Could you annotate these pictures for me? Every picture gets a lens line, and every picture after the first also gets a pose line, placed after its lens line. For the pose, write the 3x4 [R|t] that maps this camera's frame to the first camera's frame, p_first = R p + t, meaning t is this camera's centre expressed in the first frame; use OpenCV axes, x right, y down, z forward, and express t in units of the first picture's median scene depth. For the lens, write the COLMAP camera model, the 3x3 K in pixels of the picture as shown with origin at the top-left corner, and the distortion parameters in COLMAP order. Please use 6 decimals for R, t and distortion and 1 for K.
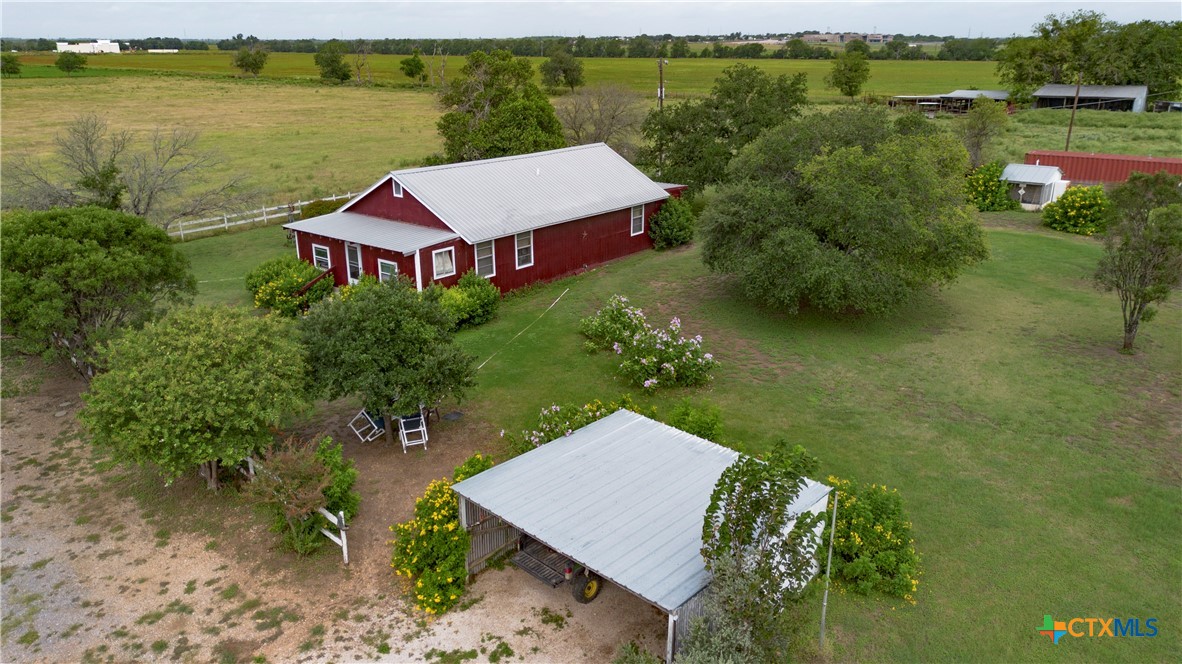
lens RADIAL K [[853.3, 0, 592.3], [0, 853.3, 339.6], [0, 0, 1]] dist [0.063261, -0.055196]
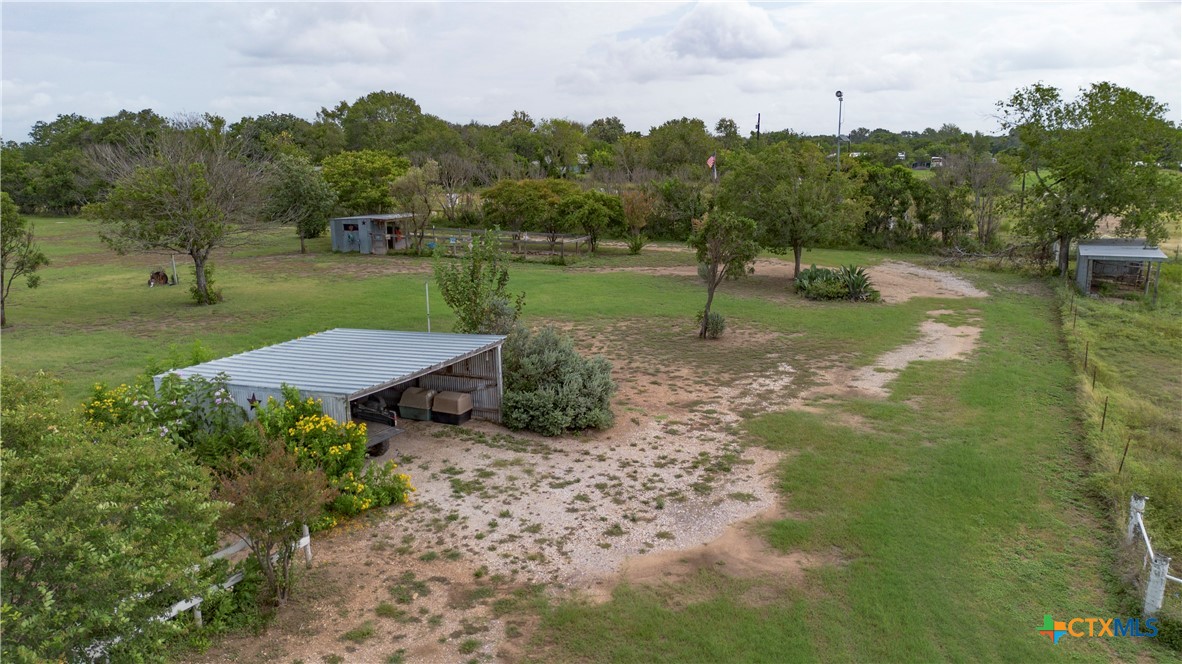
lens RADIAL K [[830.7, 0, 589.5], [0, 830.7, 387.7], [0, 0, 1]] dist [0.038509, -0.002152]
pose [[-0.278910, -0.253196, 0.926337, -0.288244], [0.330437, 0.880409, 0.340134, -0.017180], [-0.901677, 0.400963, -0.161890, 0.230897]]
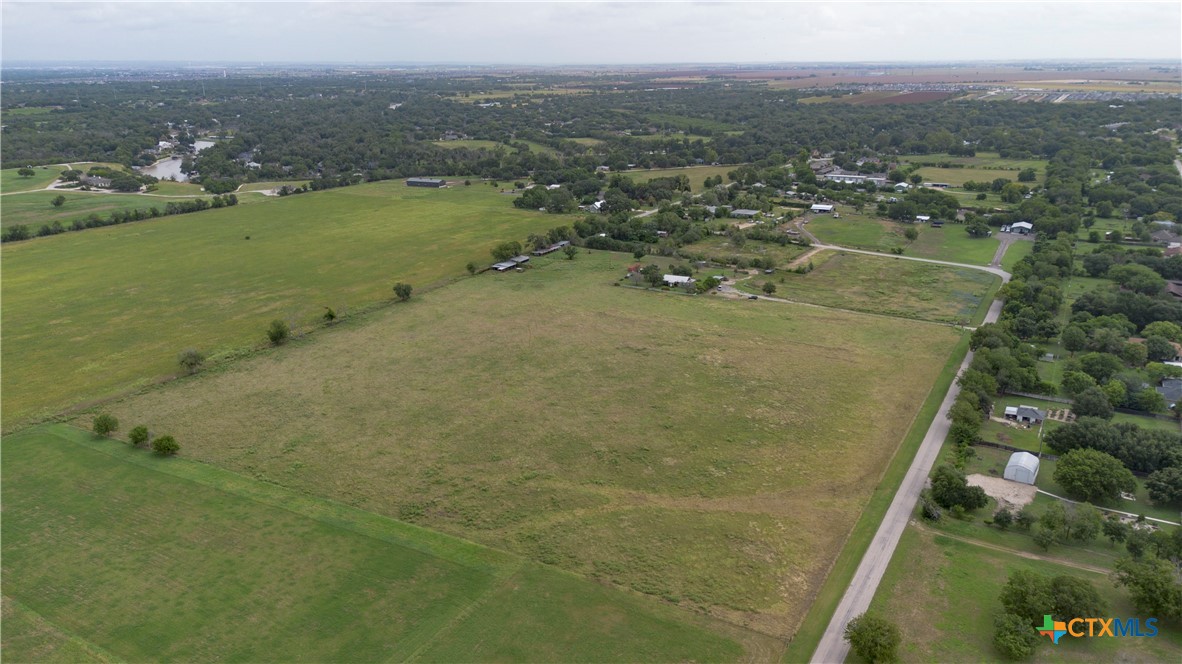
lens RADIAL K [[867.0, 0, 586.7], [0, 867.0, 332.8], [0, 0, 1]] dist [0.081989, -0.082363]
pose [[-0.182493, -0.287302, 0.940295, -6.862147], [0.329339, 0.883245, 0.333789, -2.367705], [-0.926408, 0.370590, -0.066567, 1.953219]]
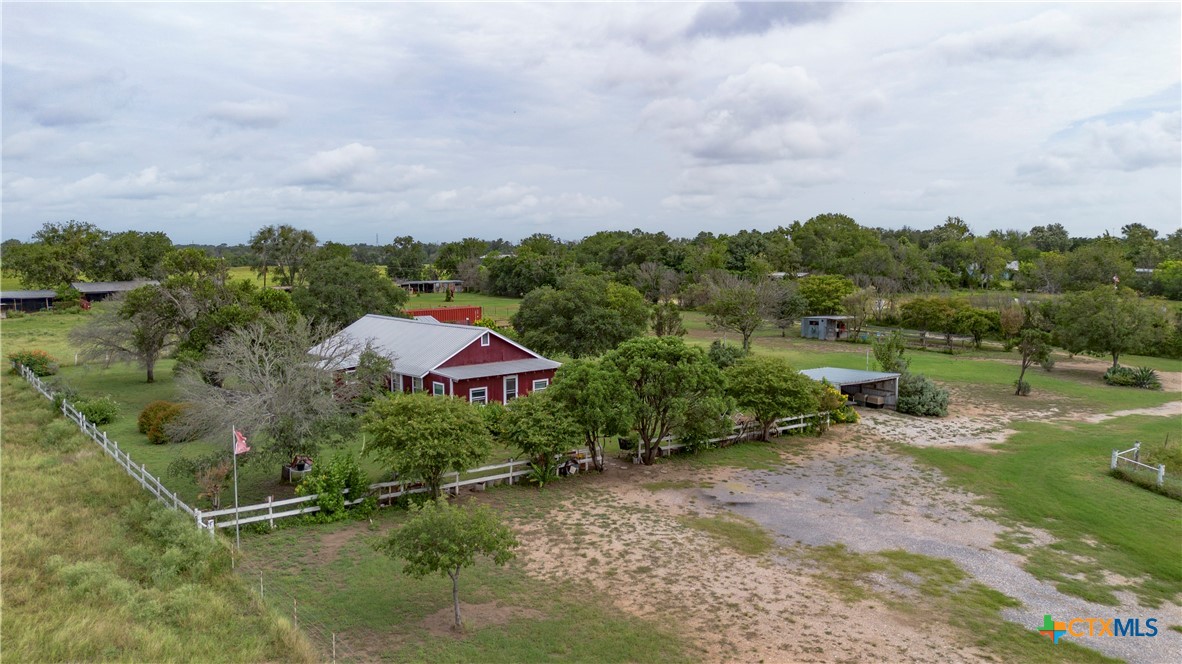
lens RADIAL K [[867.0, 0, 586.7], [0, 867.0, 332.8], [0, 0, 1]] dist [0.081989, -0.082363]
pose [[0.196438, -0.094854, 0.975918, -0.836510], [0.320937, 0.946704, 0.027414, -0.091680], [-0.926505, 0.307822, 0.216410, 0.283977]]
